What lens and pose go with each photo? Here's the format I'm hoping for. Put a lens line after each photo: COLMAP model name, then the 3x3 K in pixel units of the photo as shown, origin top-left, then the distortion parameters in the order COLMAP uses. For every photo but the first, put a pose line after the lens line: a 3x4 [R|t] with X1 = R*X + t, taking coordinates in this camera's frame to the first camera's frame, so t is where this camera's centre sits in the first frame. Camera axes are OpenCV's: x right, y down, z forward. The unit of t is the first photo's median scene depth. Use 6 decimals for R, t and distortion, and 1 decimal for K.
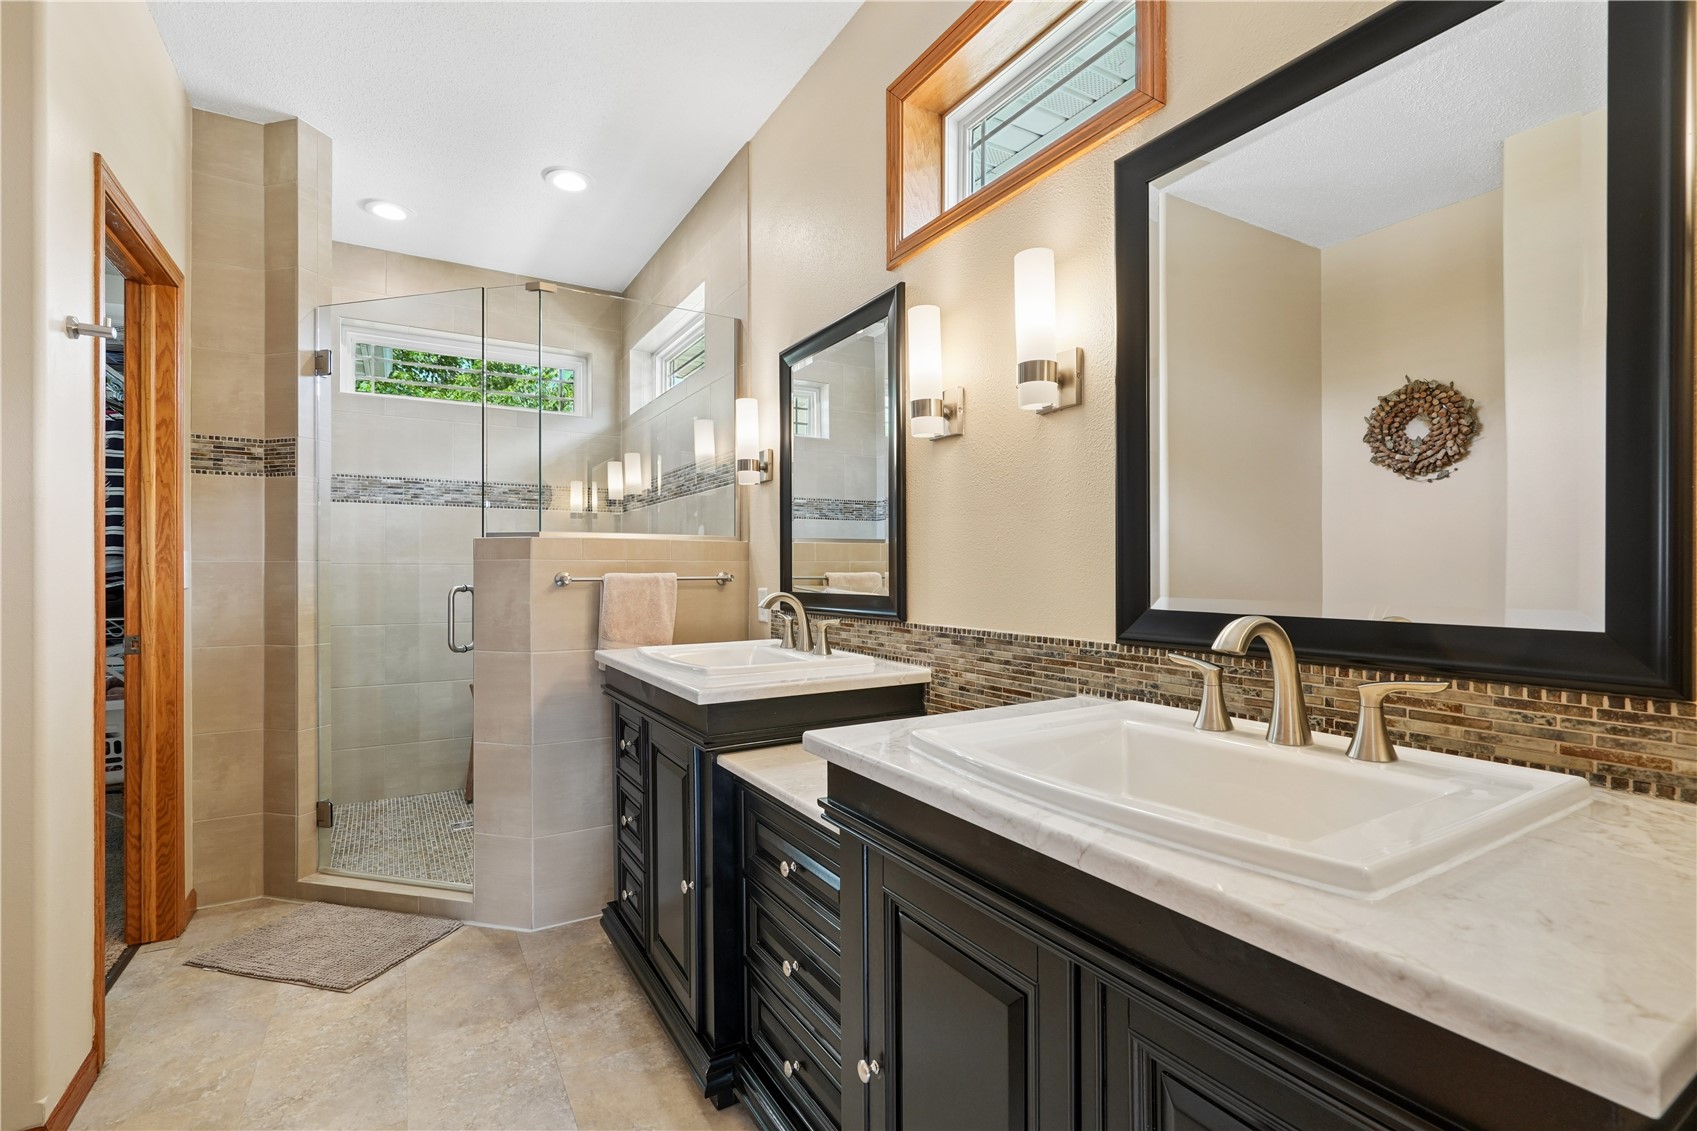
lens RADIAL K [[766.6, 0, 849.7], [0, 766.6, 572.7], [0, 0, 1]] dist [-0.007976, 0.003763]
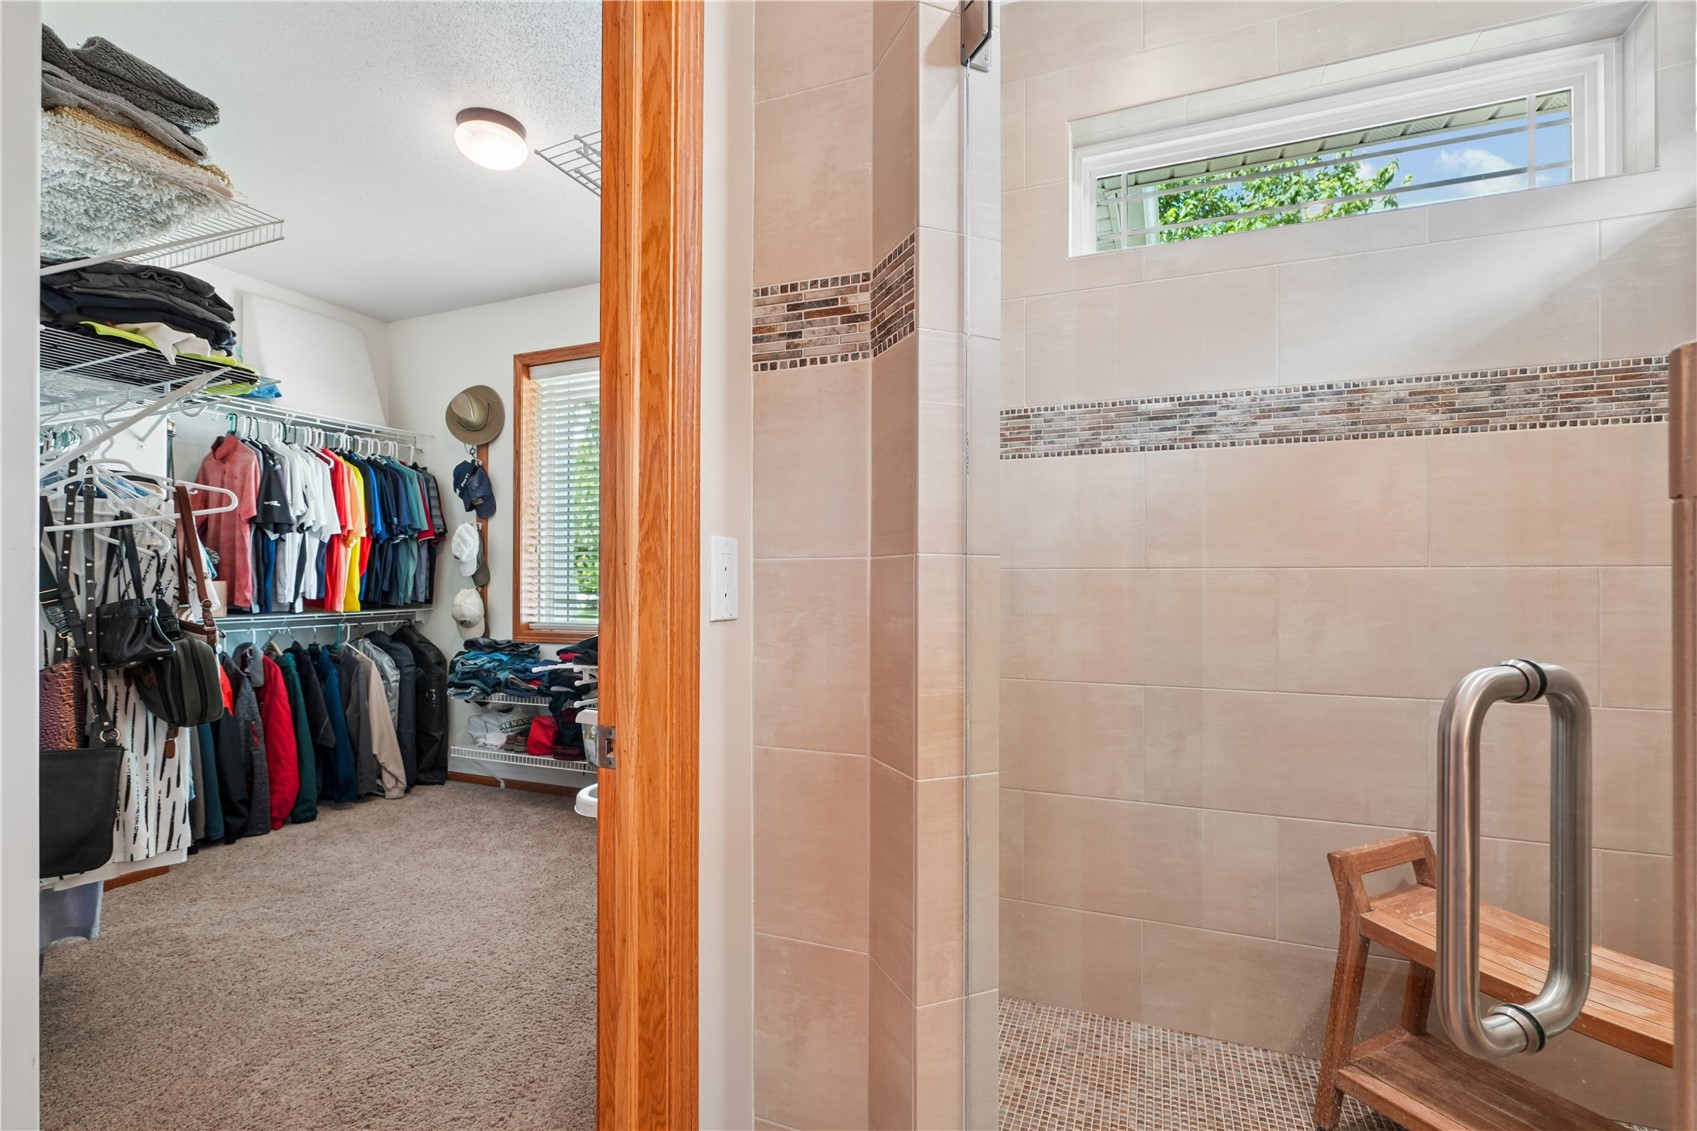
lens RADIAL K [[766.6, 0, 849.2], [0, 766.6, 580.8], [0, 0, 1]] dist [-0.007976, 0.003763]
pose [[0.598876, -0.000571, -0.800841, -0.438895], [-0.002935, 0.999991, -0.002907, -0.001224], [0.800836, 0.004092, 0.598870, 0.745176]]
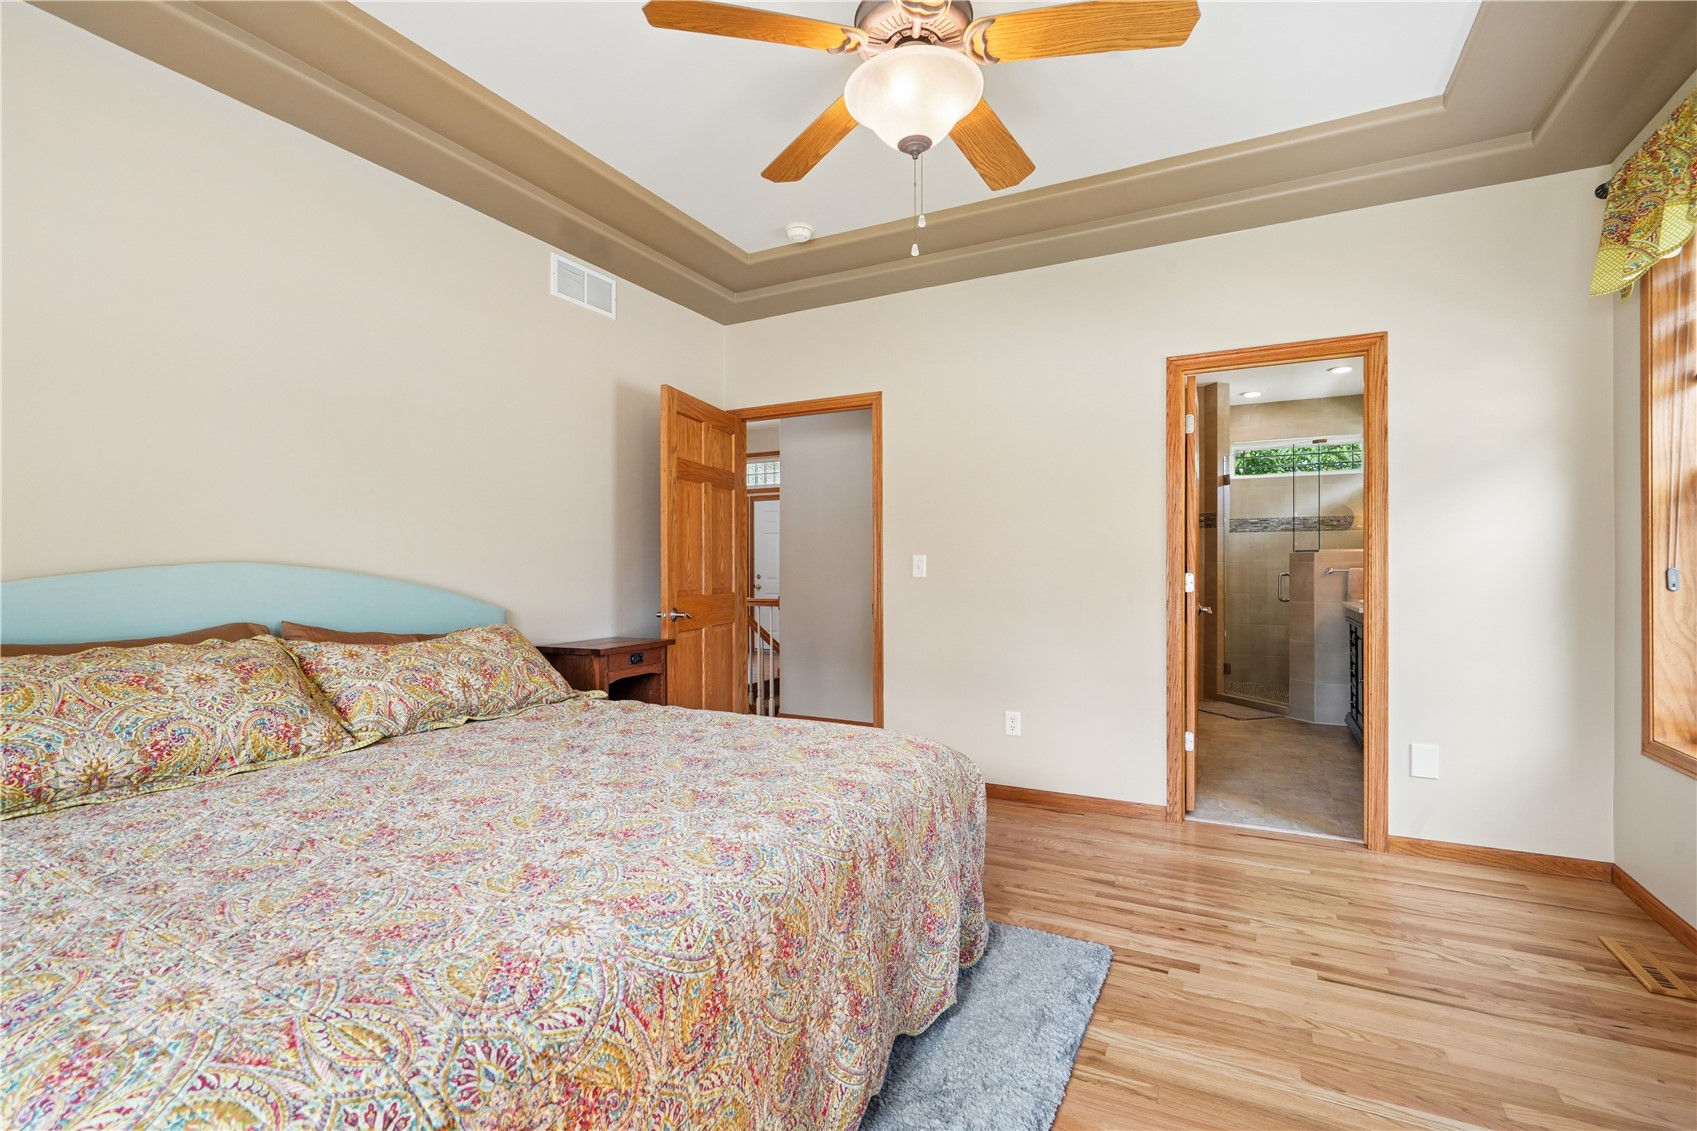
lens RADIAL K [[766.6, 0, 846.9], [0, 766.6, 570.8], [0, 0, 1]] dist [-0.007976, 0.003763]
pose [[0.522477, 0.002817, -0.852649, 0.743628], [0.000999, 0.999992, 0.003916, -0.000643], [0.852653, -0.002898, 0.522470, -1.286534]]
